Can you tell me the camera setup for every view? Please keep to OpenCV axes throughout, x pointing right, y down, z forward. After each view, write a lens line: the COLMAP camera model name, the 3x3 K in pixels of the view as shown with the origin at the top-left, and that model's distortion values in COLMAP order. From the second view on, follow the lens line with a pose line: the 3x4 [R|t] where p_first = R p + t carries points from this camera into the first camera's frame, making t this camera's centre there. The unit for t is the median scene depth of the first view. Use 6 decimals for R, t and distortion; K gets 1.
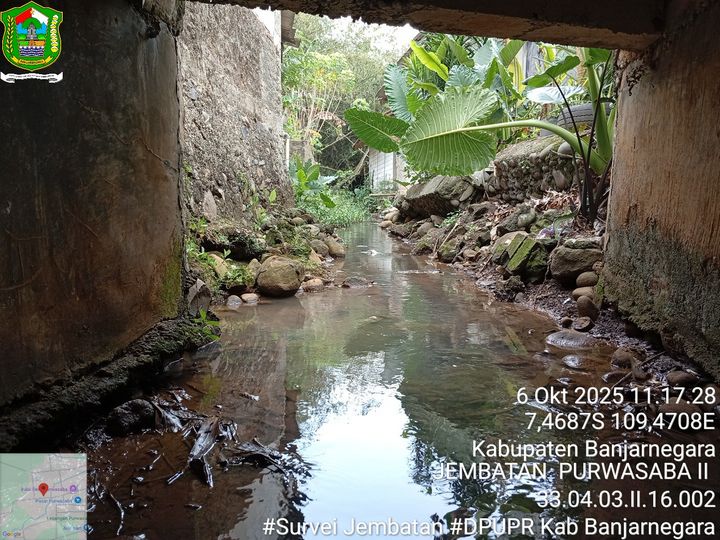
lens RADIAL K [[556.9, 0, 355.3], [0, 556.9, 270.2], [0, 0, 1]] dist [0.099363, -0.225731]
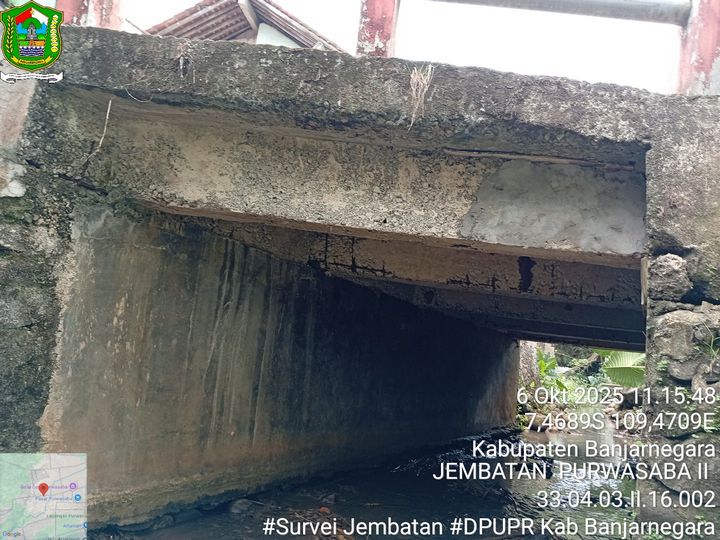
lens RADIAL K [[556.9, 0, 355.3], [0, 556.9, 270.2], [0, 0, 1]] dist [0.099363, -0.225731]
pose [[0.917392, 0.041939, -0.395769, 0.038856], [-0.156784, 0.952100, -0.262534, 0.086558], [0.365801, 0.302897, 0.880025, -0.928819]]
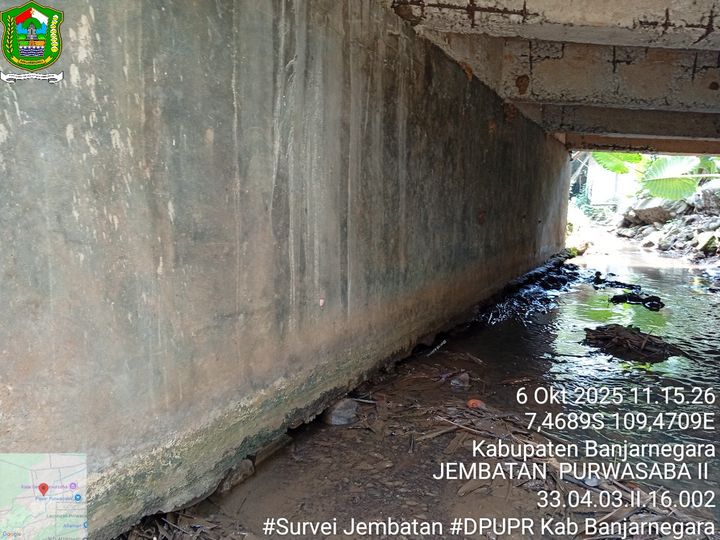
lens RADIAL K [[556.9, 0, 355.3], [0, 556.9, 270.2], [0, 0, 1]] dist [0.099363, -0.225731]
pose [[0.941073, 0.073662, -0.330083, -0.126766], [-0.075508, 0.997119, 0.007246, 0.090276], [0.329666, 0.018105, 0.943924, -0.766640]]
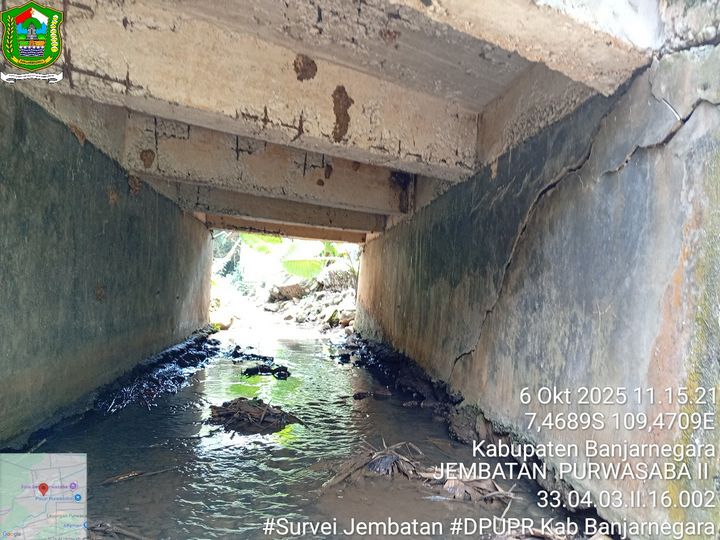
lens RADIAL K [[554.8, 0, 362.8], [0, 554.8, 268.9], [0, 0, 1]] dist [0.102300, -0.220732]
pose [[0.966049, 0.058474, 0.251656, -0.099112], [-0.018616, 0.987273, -0.157939, 0.086789], [-0.257688, 0.147892, 0.954843, -0.749165]]
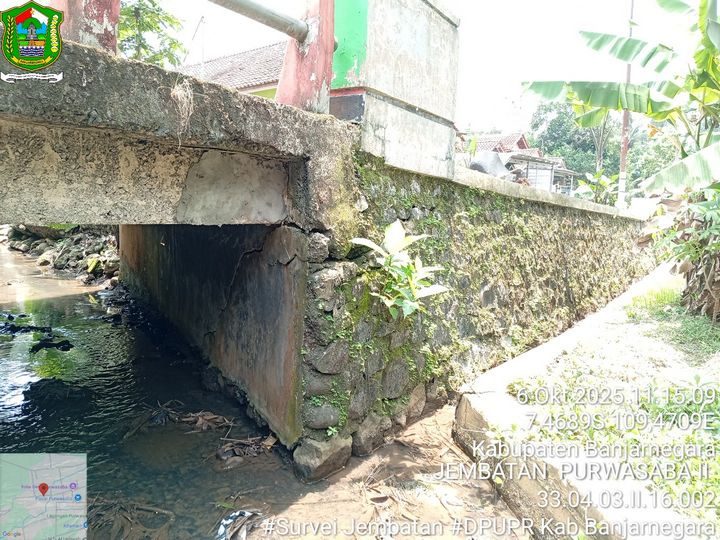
lens RADIAL K [[548.4, 0, 360.0], [0, 548.4, 270.0], [0, 0, 1]] dist [0.100258, -0.205629]
pose [[0.785672, -0.063413, 0.615385, -0.172594], [0.059003, 0.997879, 0.027499, -0.002600], [-0.615824, 0.014704, 0.787747, -0.984208]]
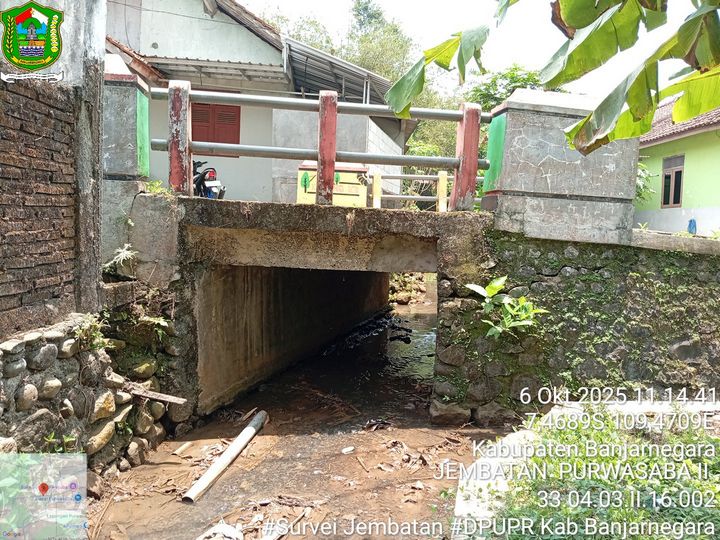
lens RADIAL K [[548.4, 0, 360.0], [0, 548.4, 270.0], [0, 0, 1]] dist [0.100258, -0.205629]
pose [[0.986422, 0.036518, -0.160117, 0.077390], [-0.044655, 0.997872, -0.047515, 0.005664], [0.158041, 0.054020, 0.985954, -1.386982]]
